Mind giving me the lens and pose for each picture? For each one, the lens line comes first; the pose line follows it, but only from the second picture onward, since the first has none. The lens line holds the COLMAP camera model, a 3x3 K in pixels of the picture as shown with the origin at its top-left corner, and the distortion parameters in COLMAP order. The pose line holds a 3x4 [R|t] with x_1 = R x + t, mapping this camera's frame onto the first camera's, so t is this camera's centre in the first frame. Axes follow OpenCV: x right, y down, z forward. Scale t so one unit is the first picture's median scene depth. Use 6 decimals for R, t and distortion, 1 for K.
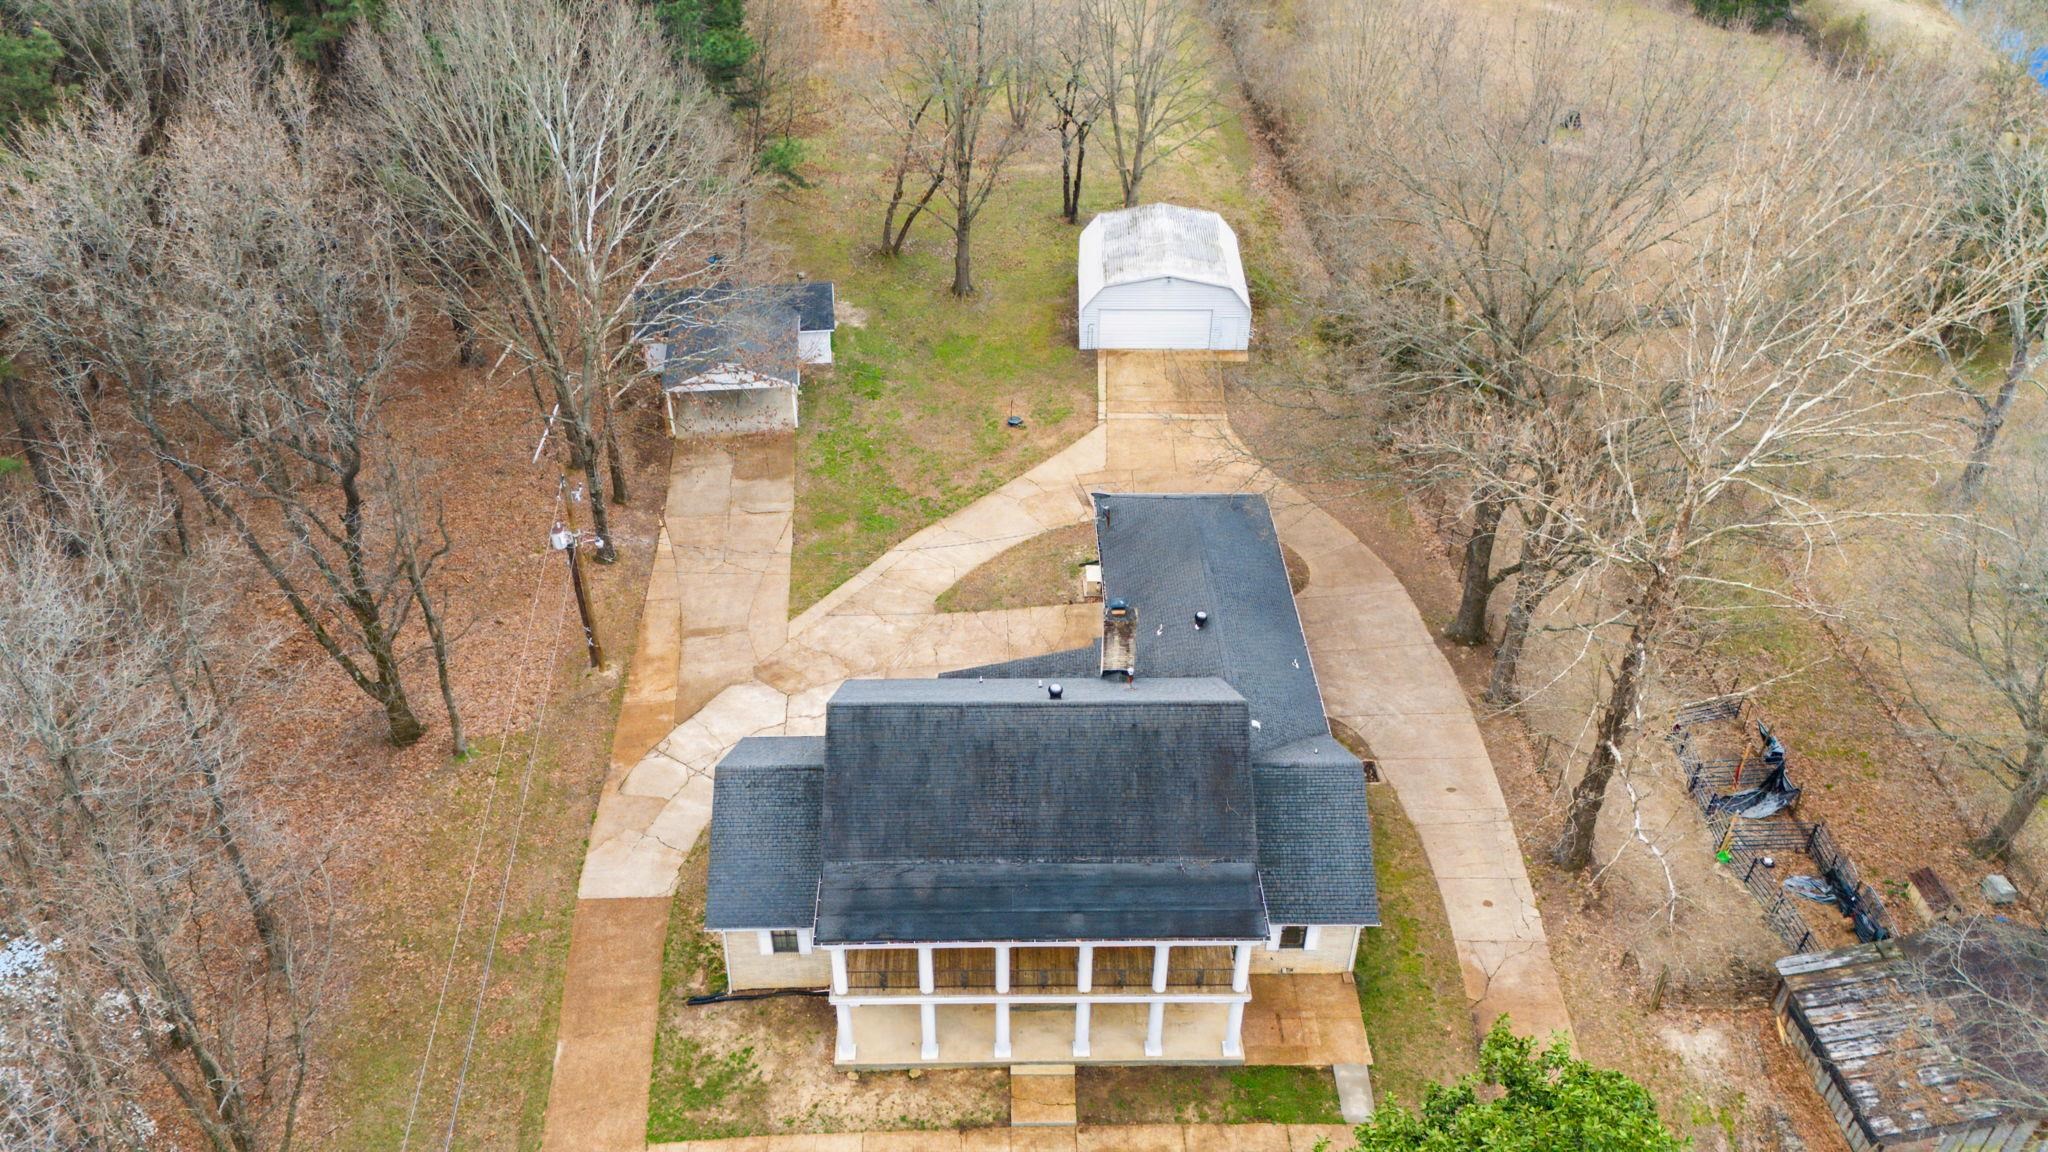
lens RADIAL K [[1523.3, 0, 1024.0], [0, 1523.3, 576.0], [0, 0, 1]] dist [0.065150, 0.000614]
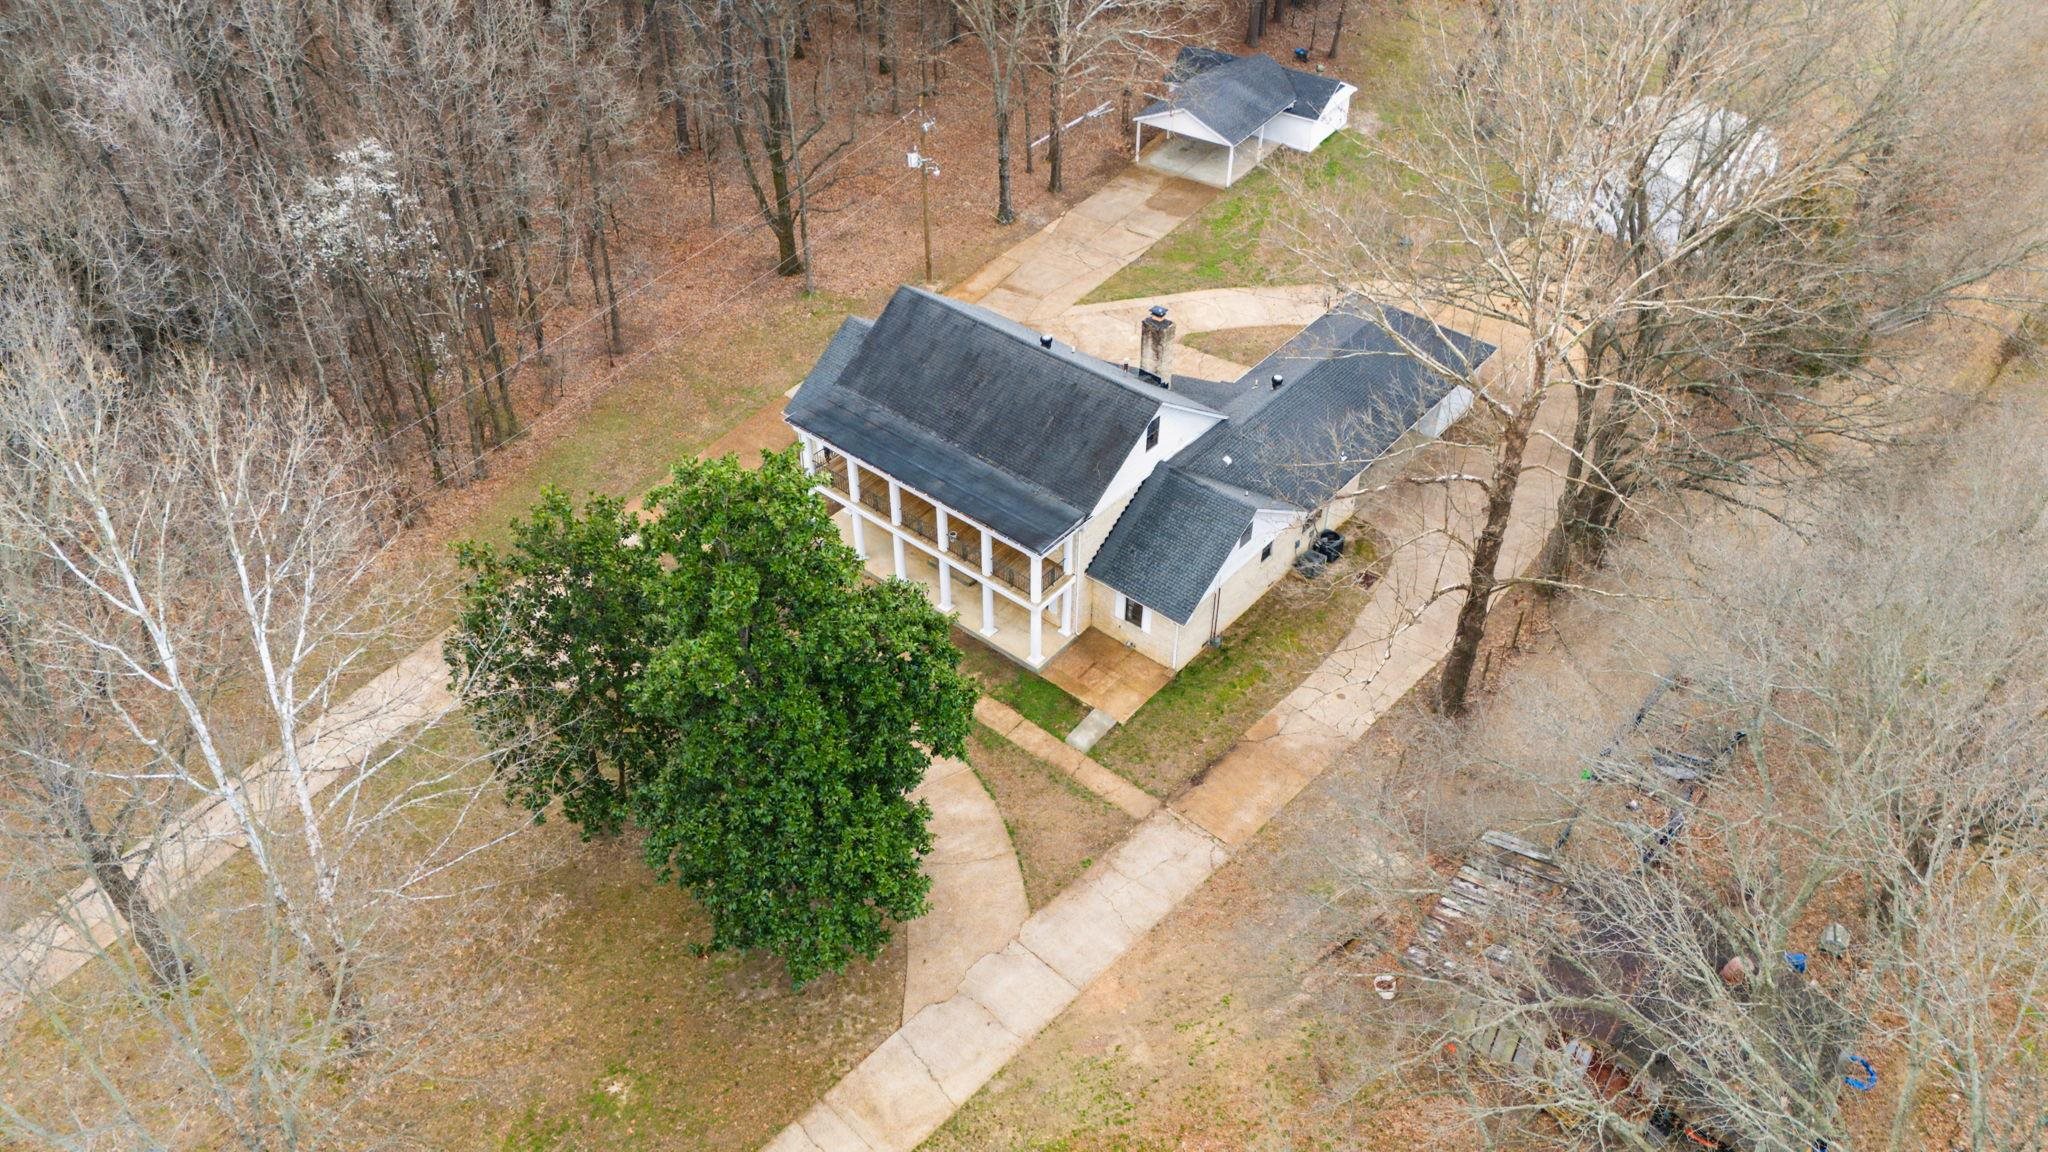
lens RADIAL K [[1523.3, 0, 1024.0], [0, 1523.3, 576.0], [0, 0, 1]] dist [0.065150, 0.000614]
pose [[0.735762, 0.413960, -0.535996, 0.716533], [-0.383453, 0.906997, 0.174125, 0.039110], [0.558228, 0.077415, 0.826068, -0.012087]]
